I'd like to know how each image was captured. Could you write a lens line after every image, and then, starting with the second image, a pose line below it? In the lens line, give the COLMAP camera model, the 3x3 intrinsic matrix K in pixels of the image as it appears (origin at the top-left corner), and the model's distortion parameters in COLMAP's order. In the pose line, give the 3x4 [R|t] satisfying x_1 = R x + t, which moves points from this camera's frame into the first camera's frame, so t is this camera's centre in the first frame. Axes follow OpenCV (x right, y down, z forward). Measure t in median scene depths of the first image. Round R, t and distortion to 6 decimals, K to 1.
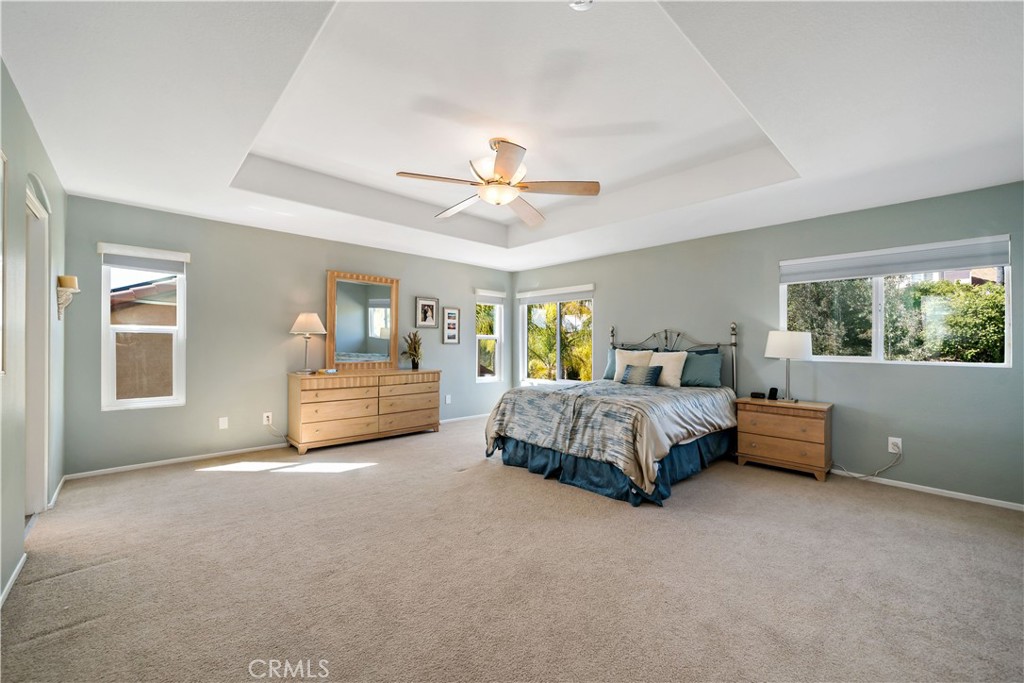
lens RADIAL K [[401.7, 0, 510.5], [0, 401.7, 345.3], [0, 0, 1]] dist [0.000307, 0.000007]
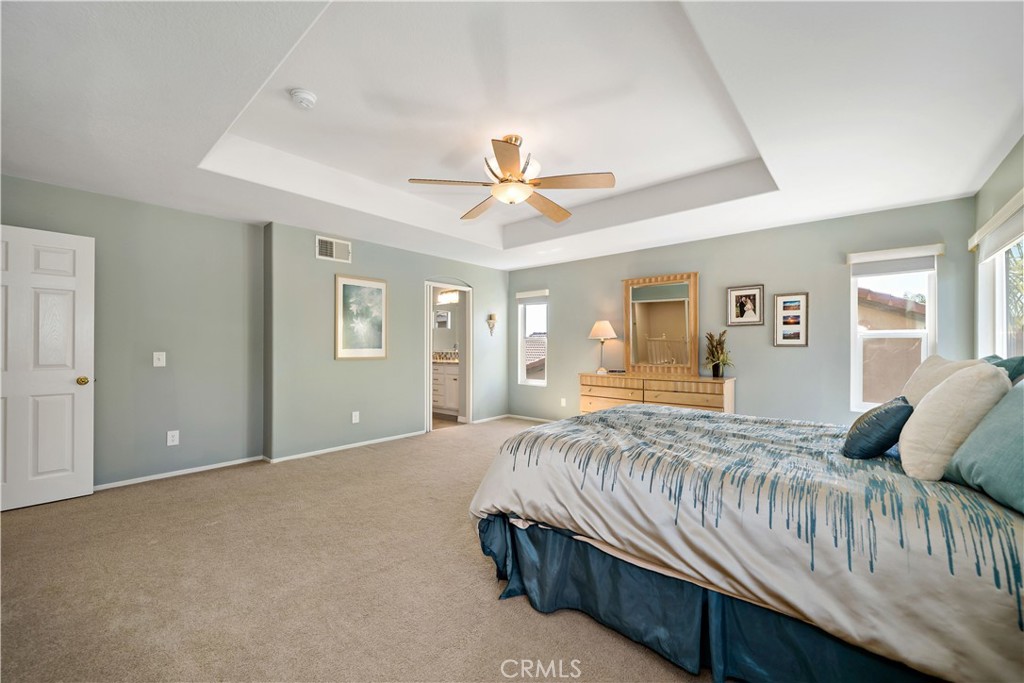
lens RADIAL K [[401.7, 0, 510.5], [0, 401.7, 345.3], [0, 0, 1]] dist [0.000307, 0.000007]
pose [[0.110568, -0.011698, -0.993800, 0.504540], [-0.003379, 0.999921, -0.012146, 0.005248], [0.993863, 0.004701, 0.110520, 0.473197]]
